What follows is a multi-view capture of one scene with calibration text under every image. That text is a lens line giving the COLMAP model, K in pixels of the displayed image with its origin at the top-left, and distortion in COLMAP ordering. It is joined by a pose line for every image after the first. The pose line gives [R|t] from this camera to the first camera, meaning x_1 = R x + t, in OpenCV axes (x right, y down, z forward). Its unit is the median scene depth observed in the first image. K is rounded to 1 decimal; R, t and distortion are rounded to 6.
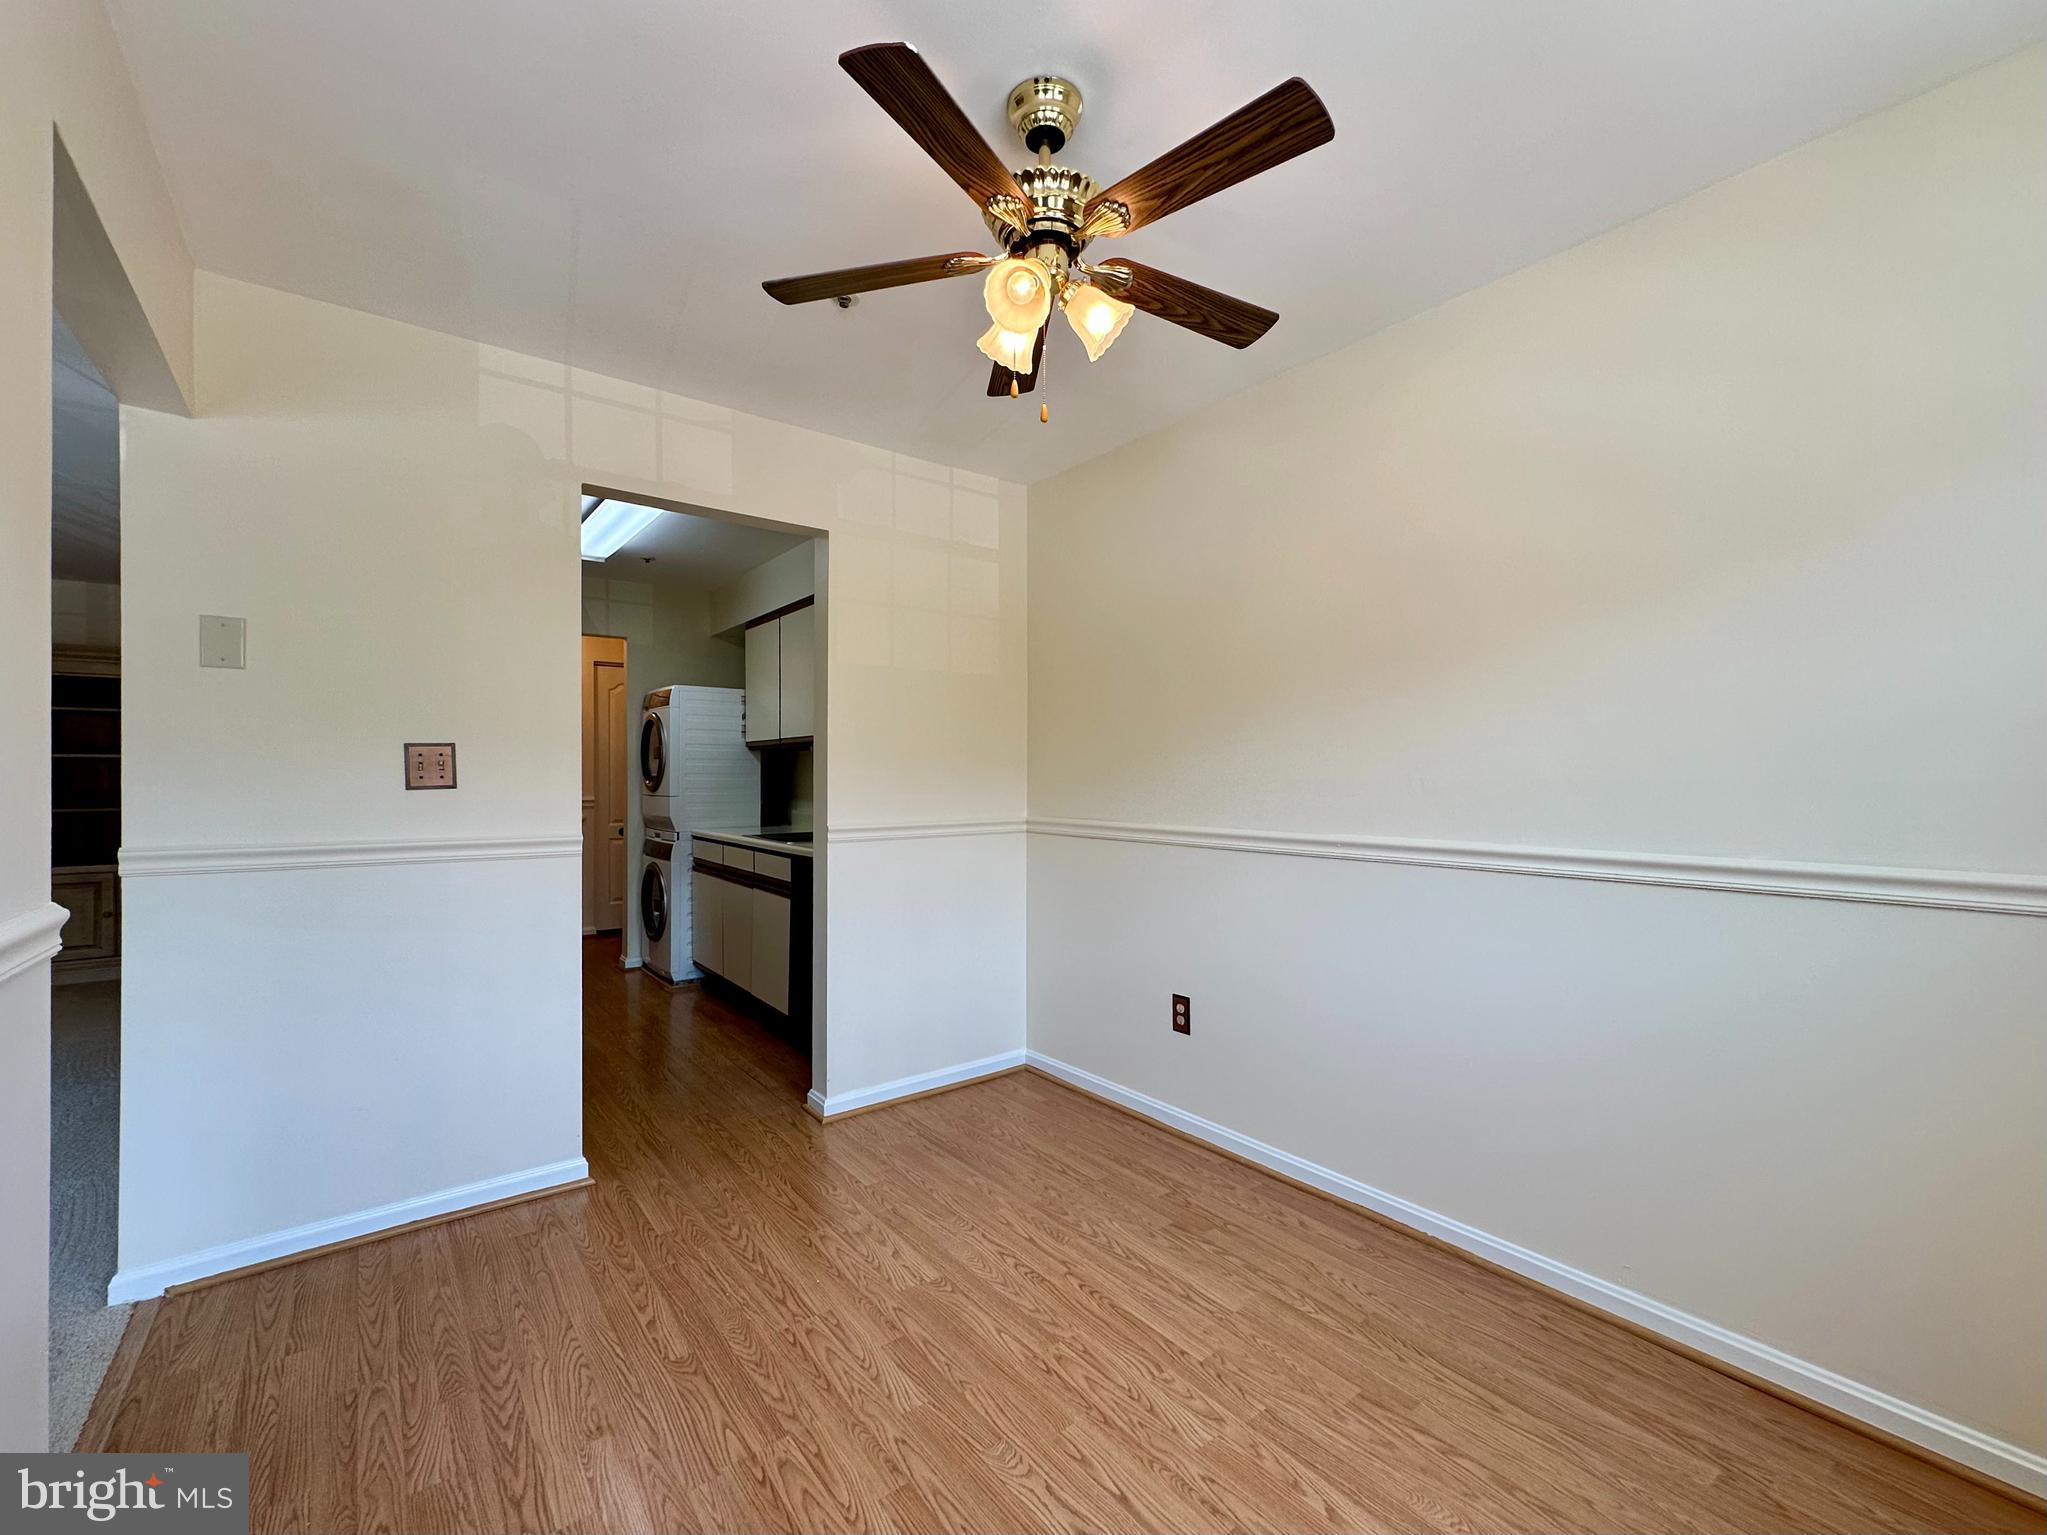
lens RADIAL K [[855.1, 0, 1022.1], [0, 855.1, 779.2], [0, 0, 1]] dist [-0.002735, 0.000167]
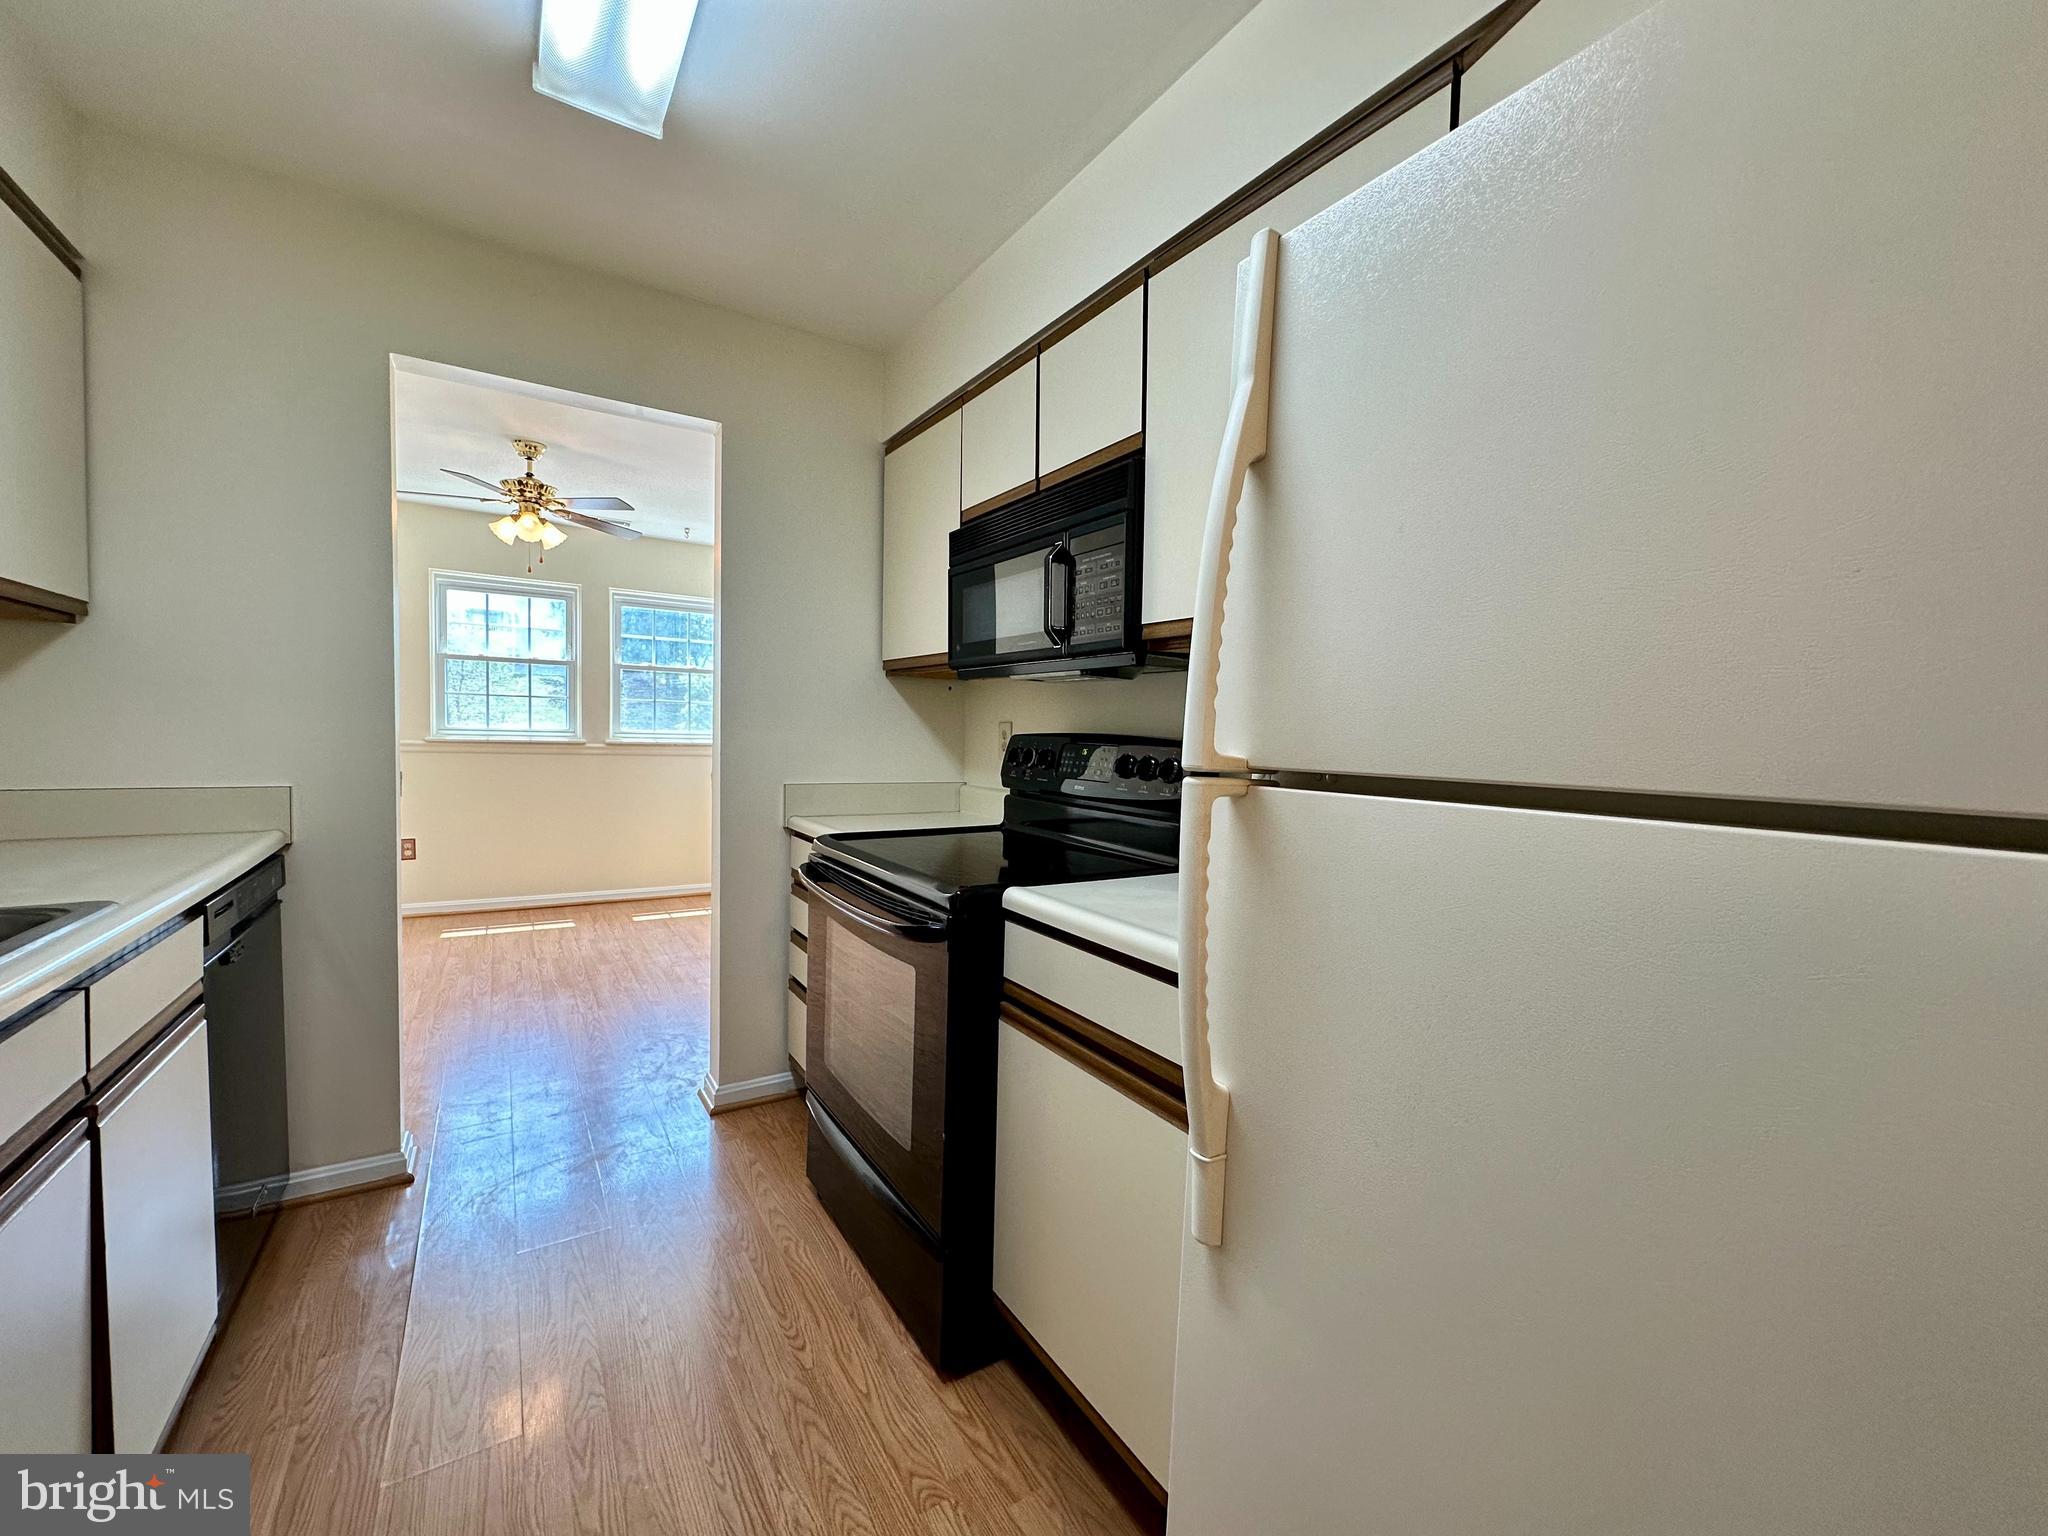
lens RADIAL K [[817.6, 0, 1025.1], [0, 817.6, 768.5], [0, 0, 1]] dist [-0.002953, 0.000968]
pose [[-0.995899, -0.030286, 0.085250, -1.138355], [-0.026194, 0.998469, 0.048722, 0.001002], [-0.086595, 0.046289, -0.995168, 2.274245]]
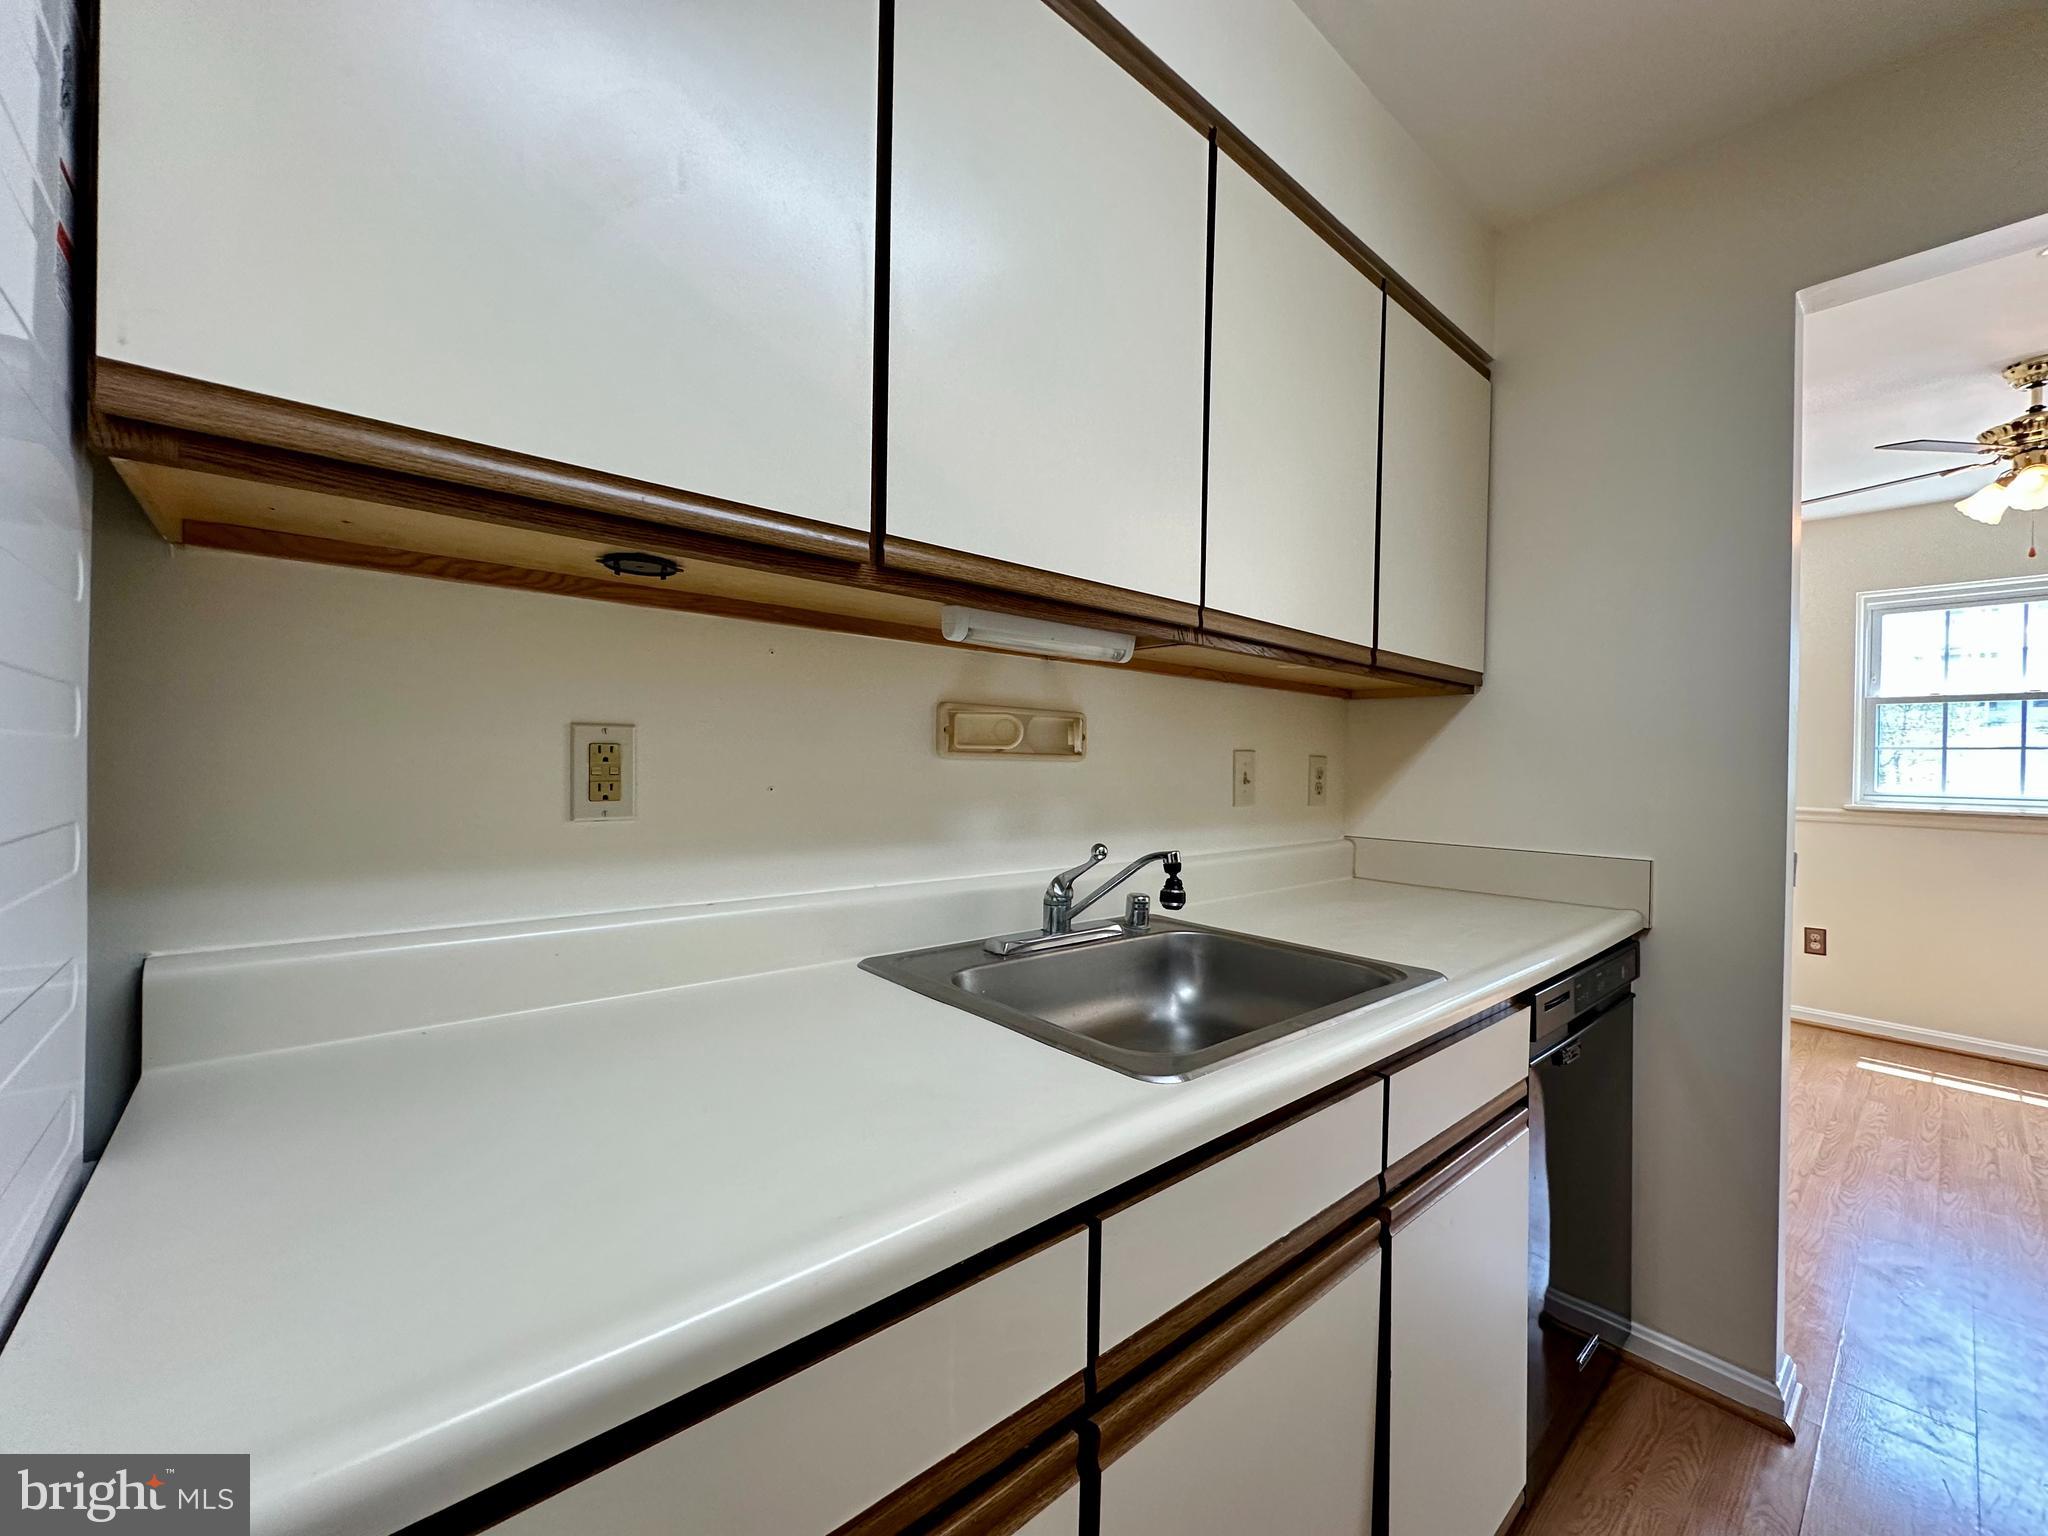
lens RADIAL K [[817.6, 0, 1025.1], [0, 817.6, 768.5], [0, 0, 1]] dist [-0.002953, 0.000968]
pose [[-0.059378, -0.007958, 0.998204, -0.983809], [-0.014943, 0.999863, 0.007083, 0.003060], [-0.998124, -0.014495, -0.059489, 2.083534]]
